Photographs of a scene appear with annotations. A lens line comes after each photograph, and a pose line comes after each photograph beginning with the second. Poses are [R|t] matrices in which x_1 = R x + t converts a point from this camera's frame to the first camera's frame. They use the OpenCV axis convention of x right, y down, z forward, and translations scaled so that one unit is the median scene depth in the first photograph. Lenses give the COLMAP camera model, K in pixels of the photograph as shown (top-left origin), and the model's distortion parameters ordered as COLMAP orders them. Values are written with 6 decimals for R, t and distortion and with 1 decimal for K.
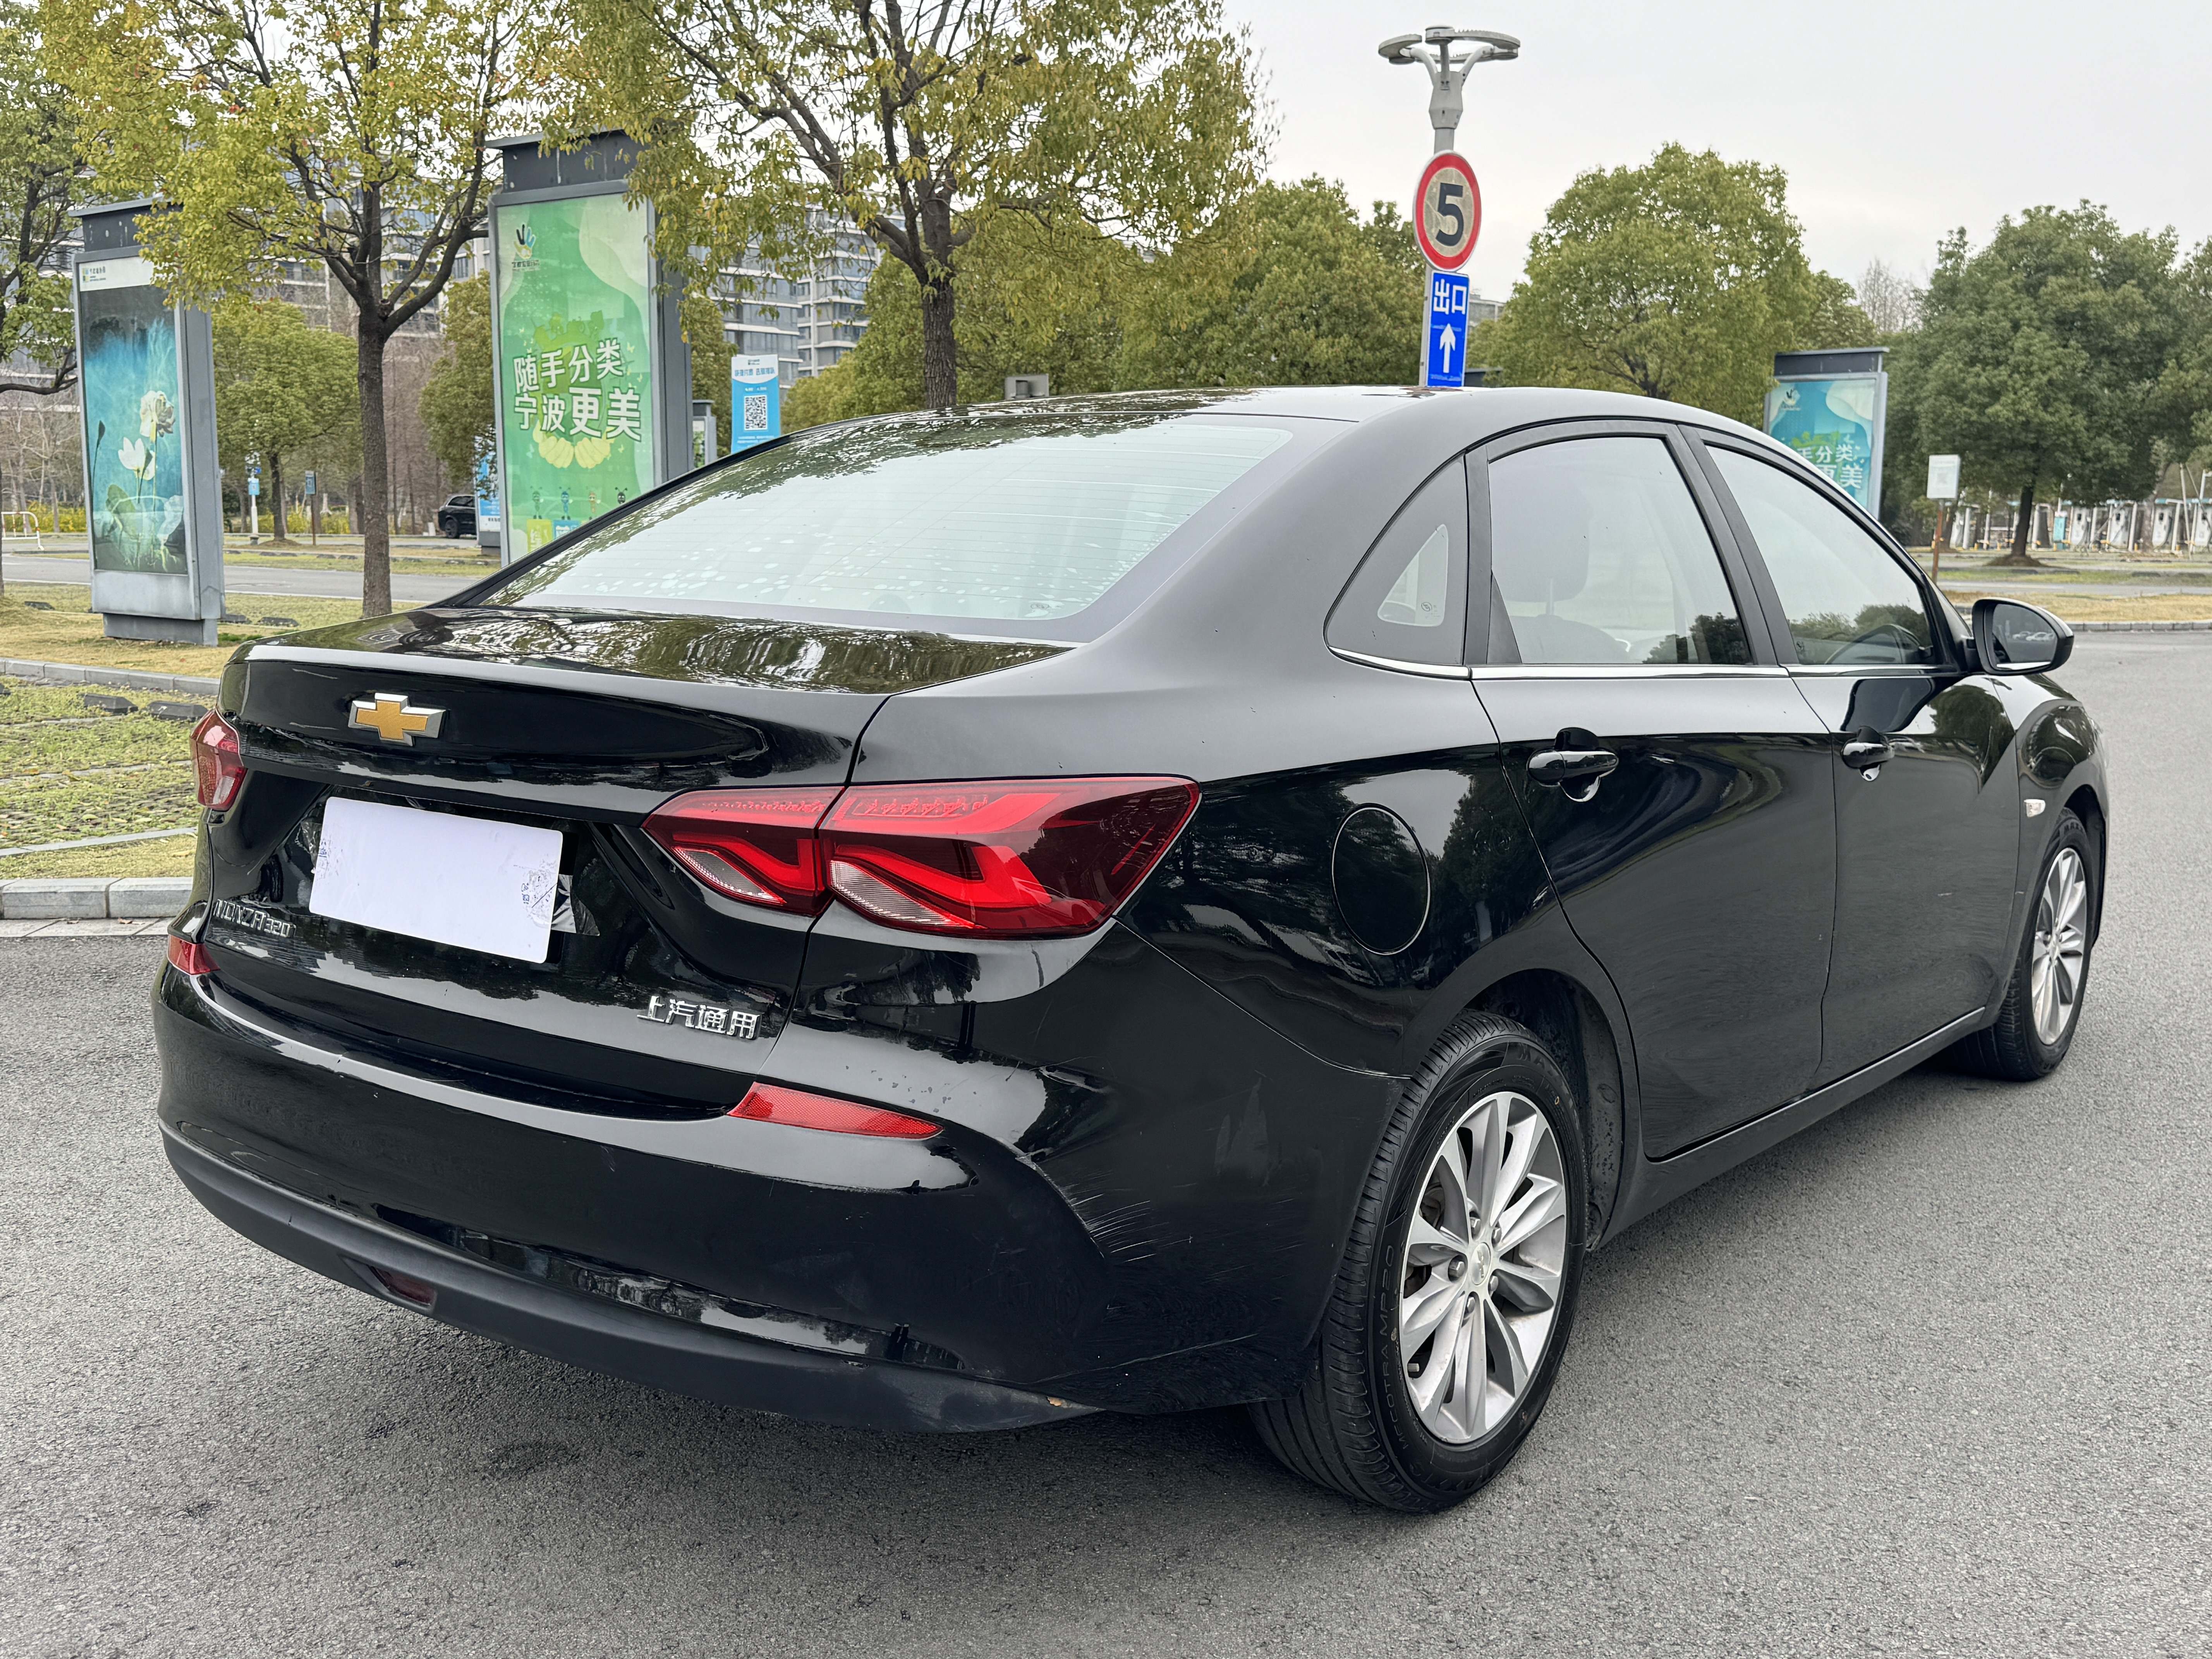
lens RADIAL K [[2101.5, 0, 1106.0], [0, 2101.5, 829.5], [0, 0, 1]] dist [0.074621, -0.118401]
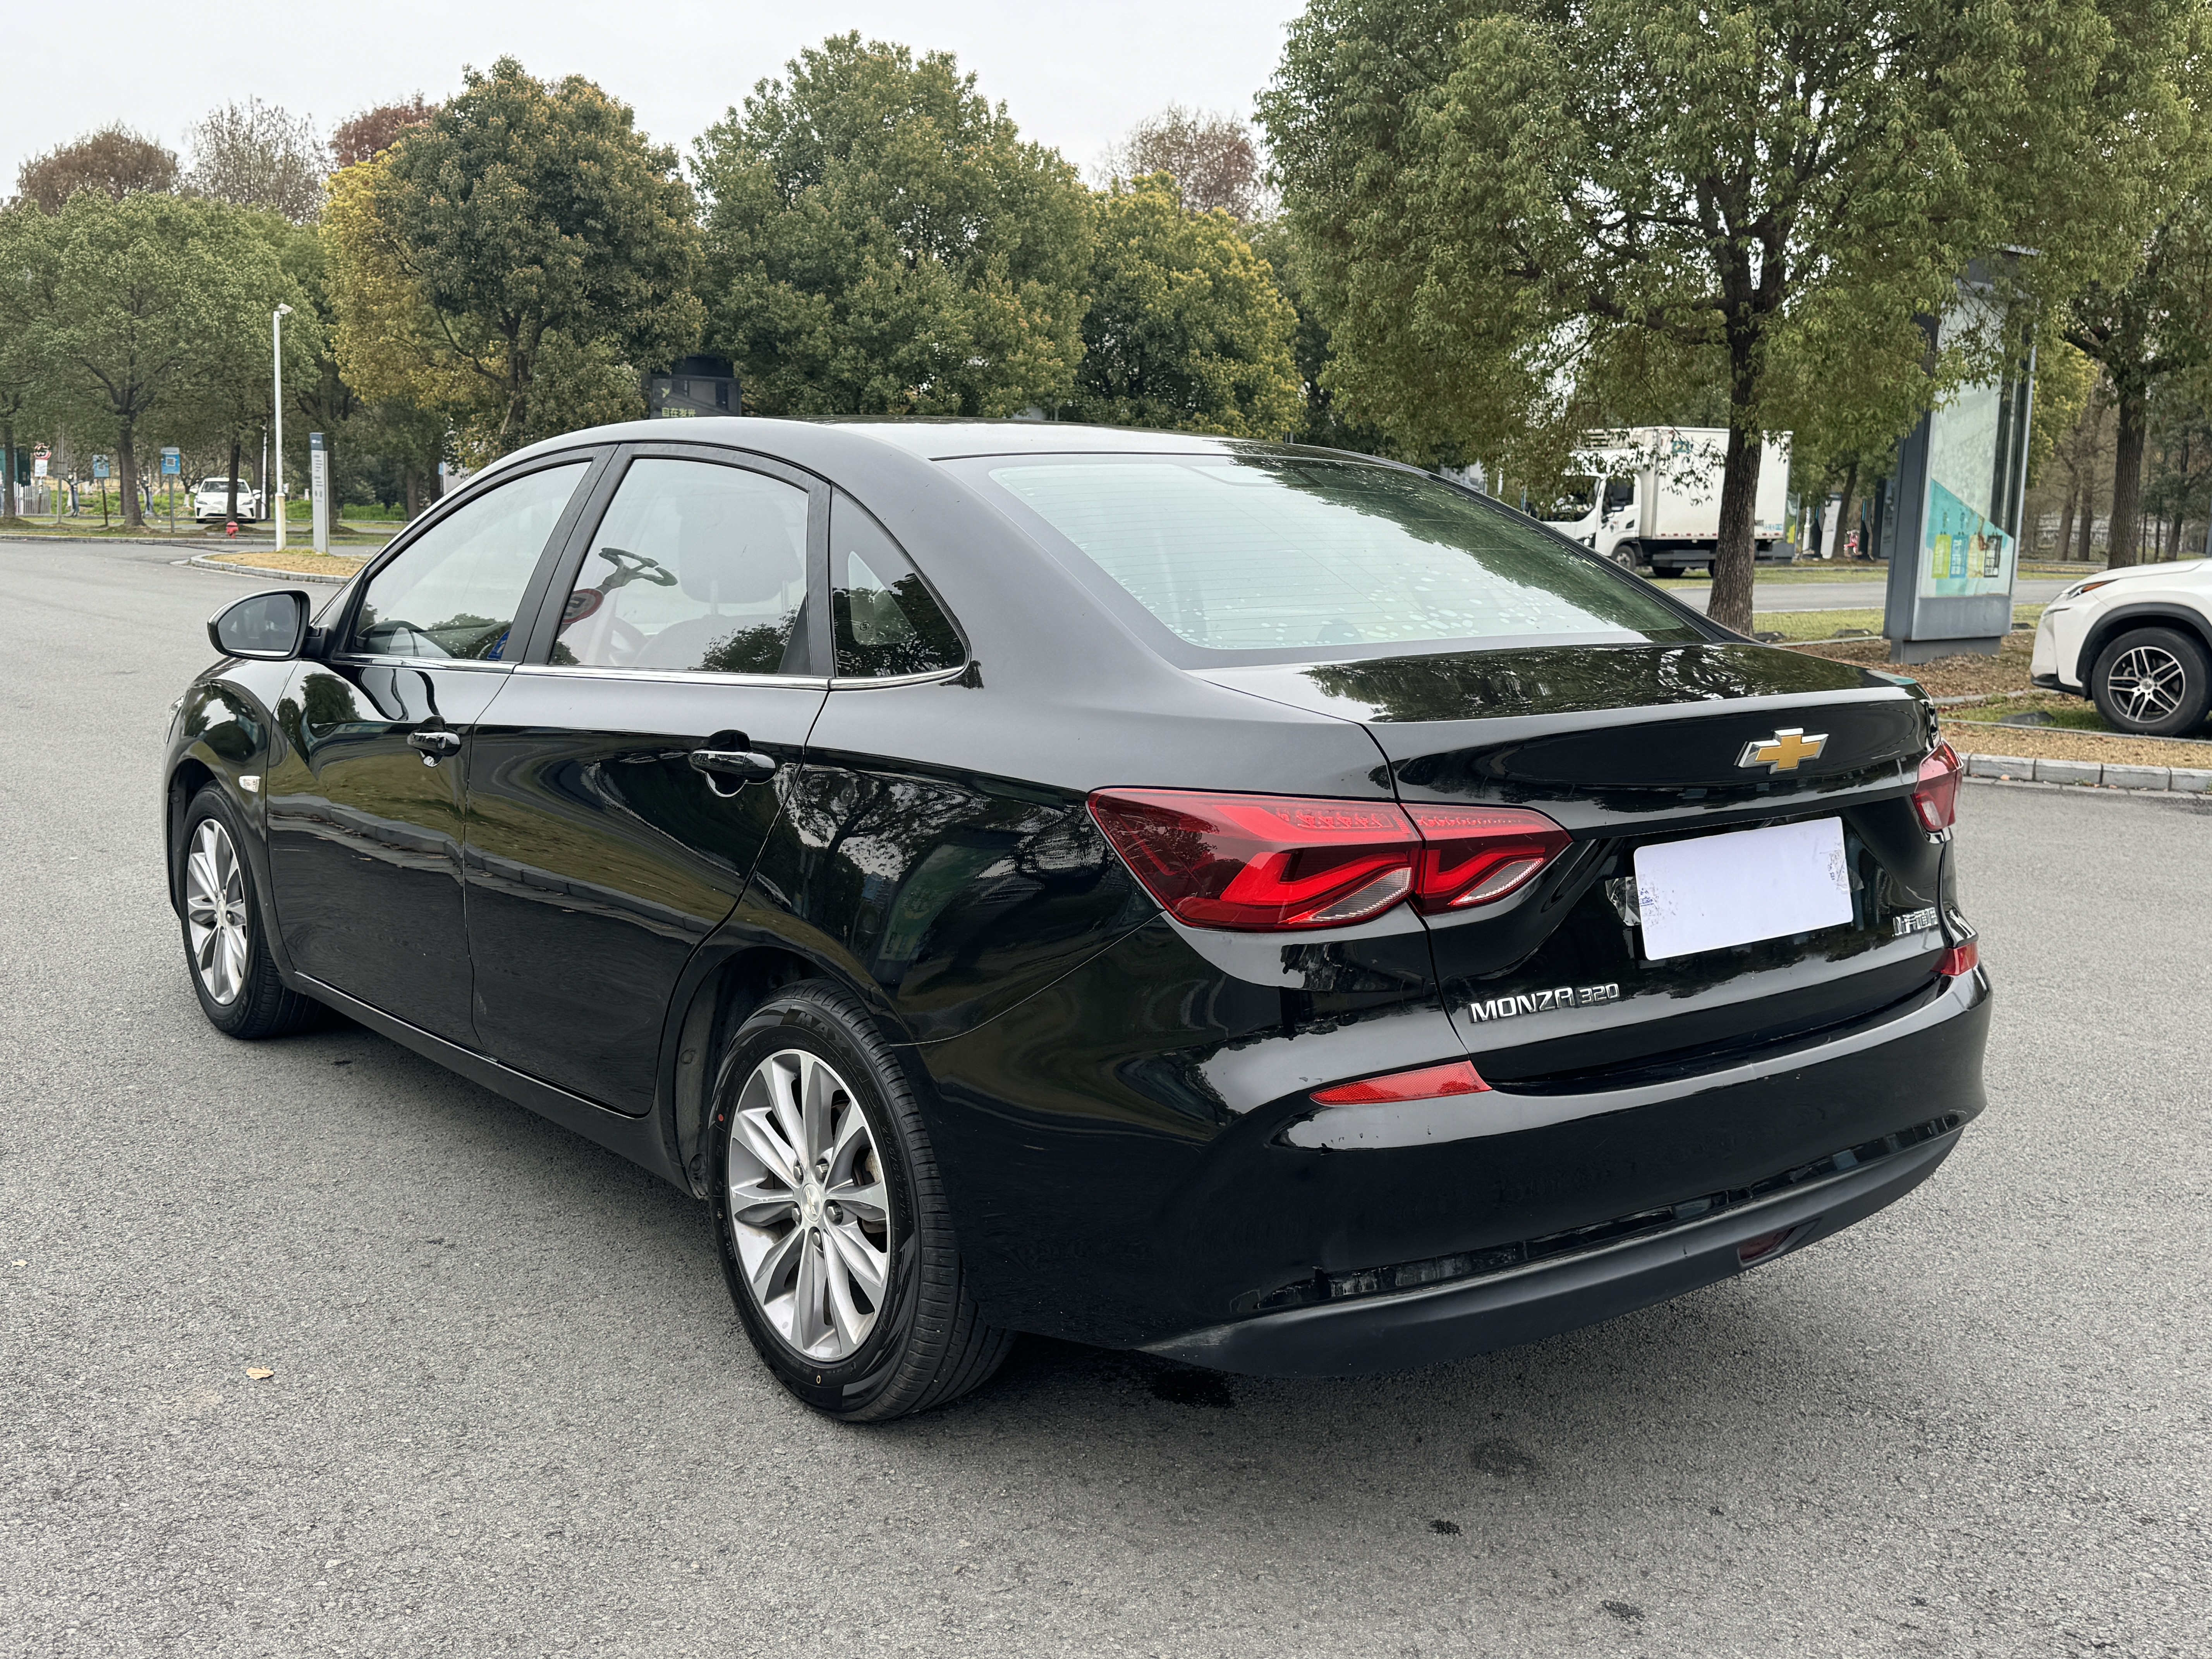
lens RADIAL K [[2065.2, 0, 1104.5], [0, 2065.2, 879.4], [0, 0, 1]] dist [0.098806, -0.162972]
pose [[0.209784, -0.184472, 0.960188, -0.151076], [0.133477, 0.978250, 0.158780, -0.021258], [-0.968594, 0.094854, 0.229844, 0.111616]]
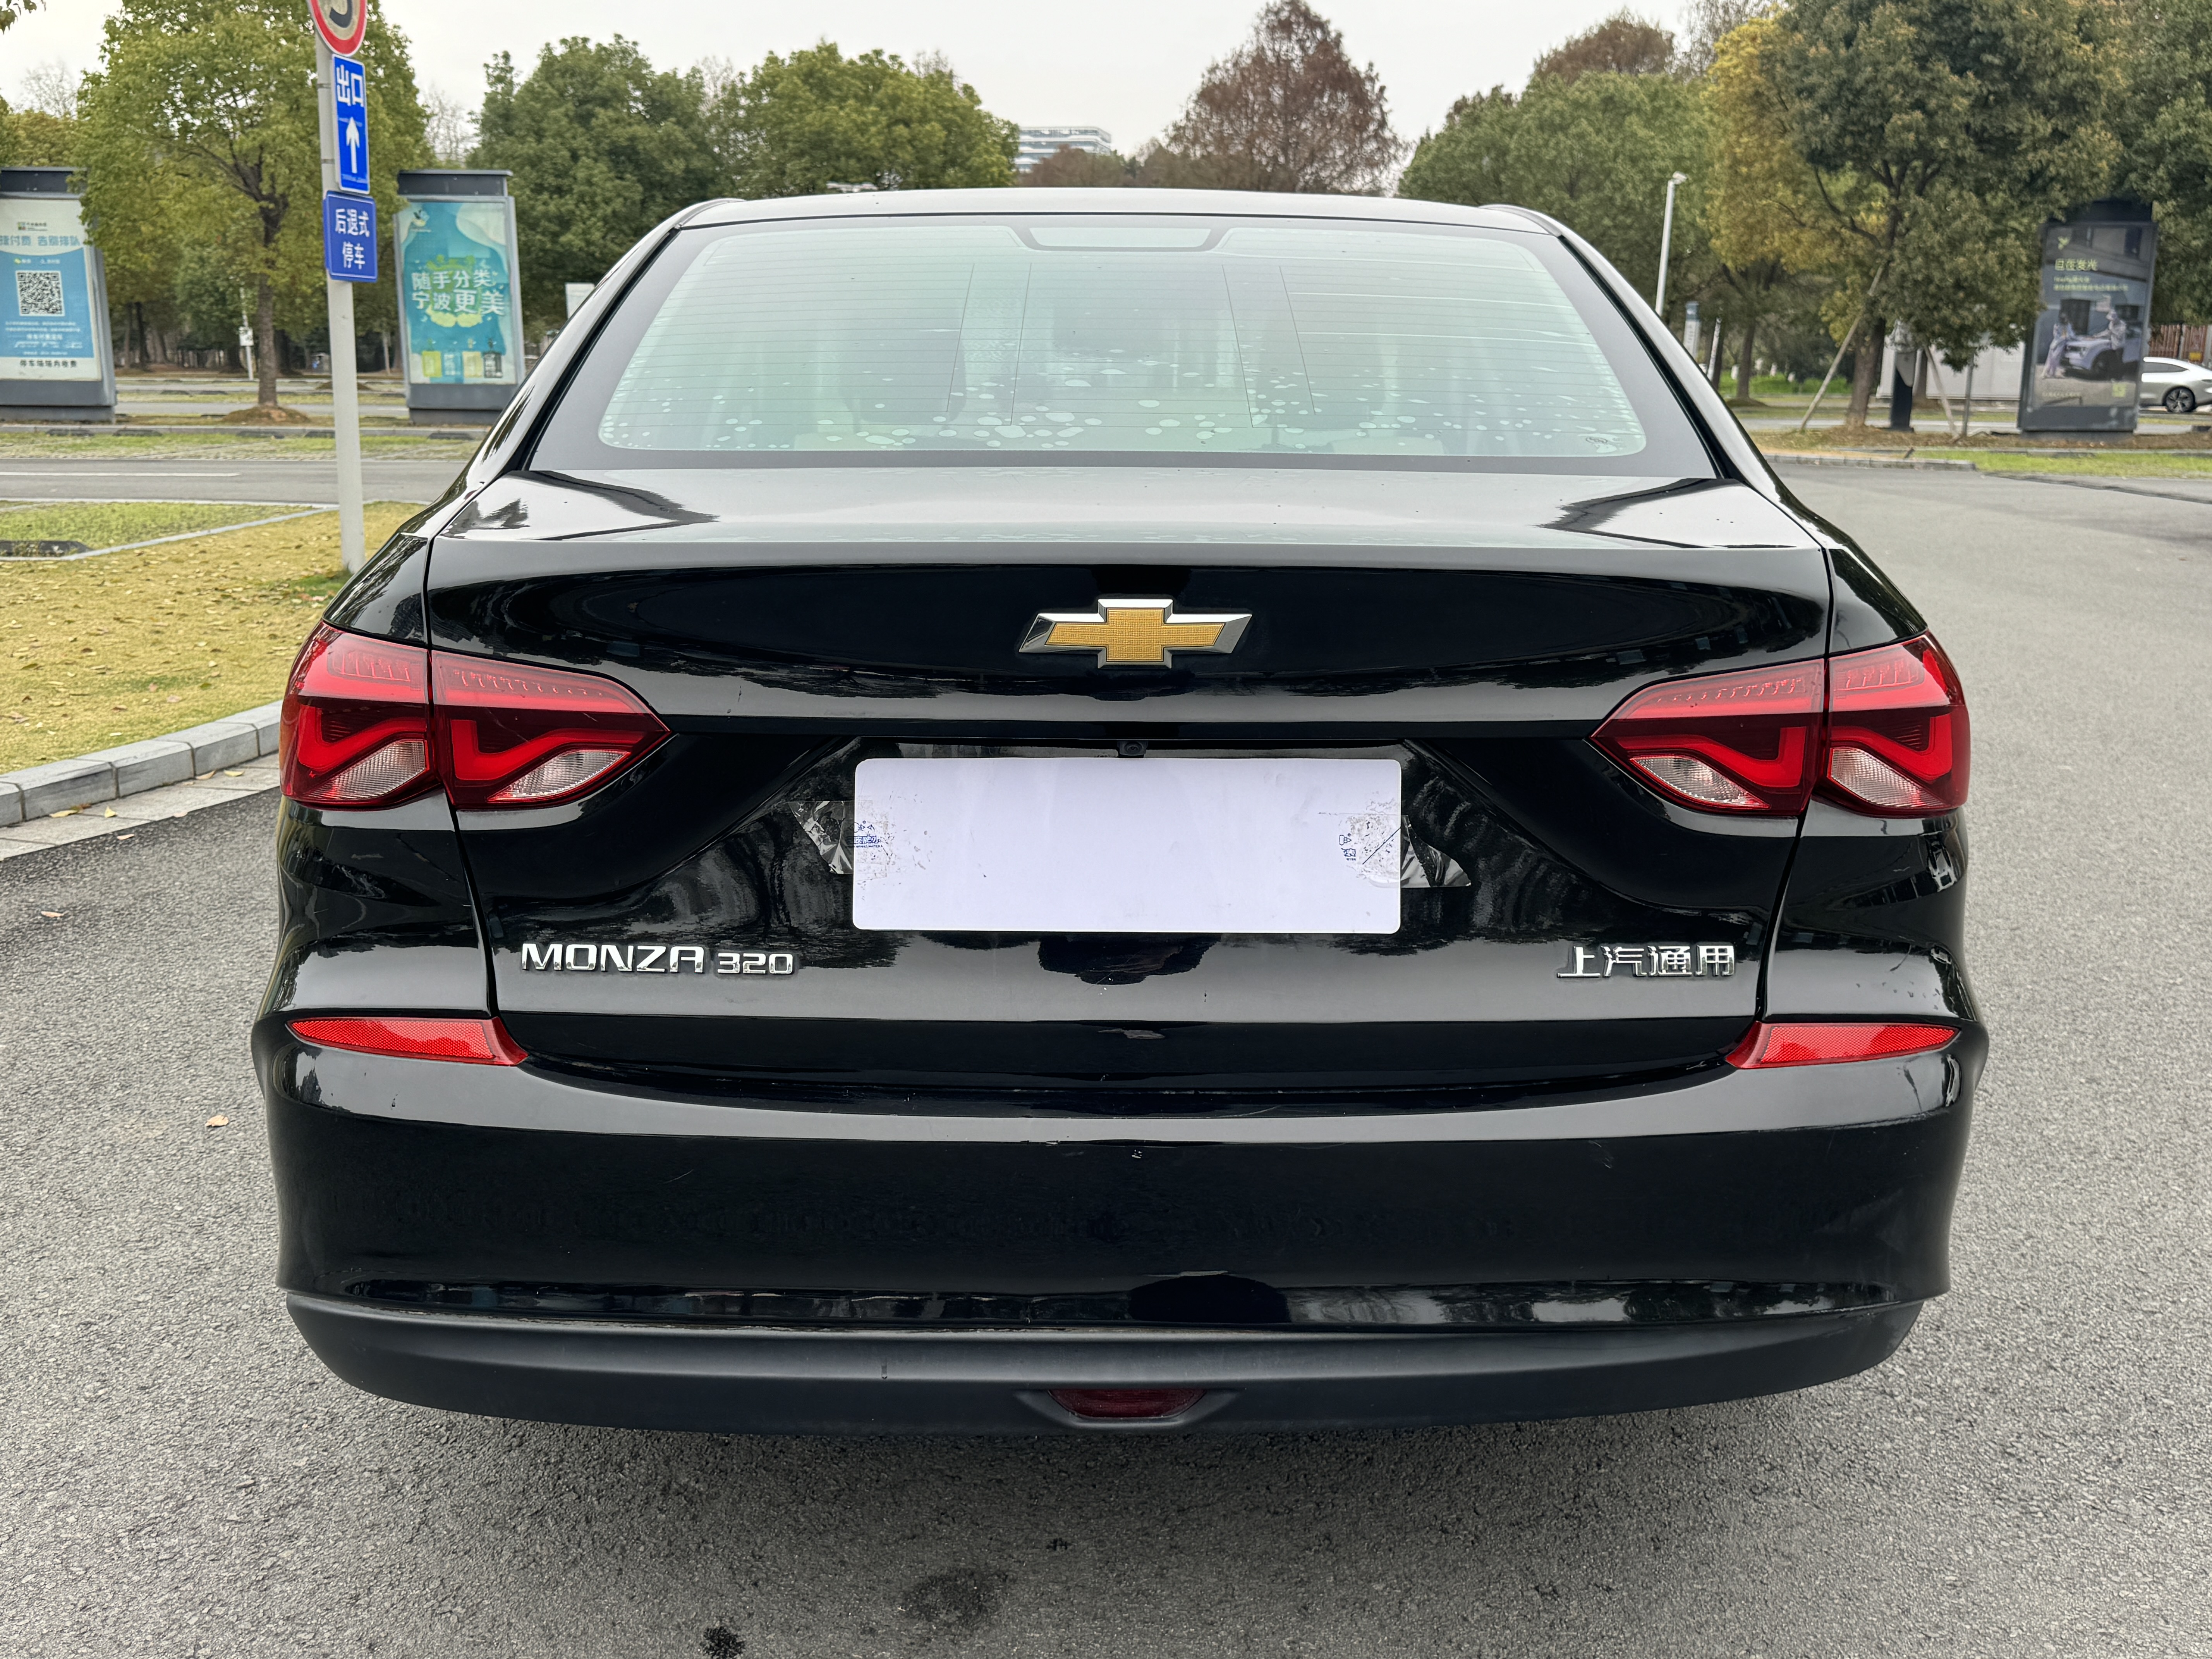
lens RADIAL K [[2101.5, 0, 1106.0], [0, 2101.5, 829.5], [0, 0, 1]] dist [0.074621, -0.118401]
pose [[0.768492, -0.145101, 0.623190, -0.079550], [0.095883, 0.989066, 0.112051, -0.006772], [-0.632635, -0.026357, 0.774002, 0.047197]]
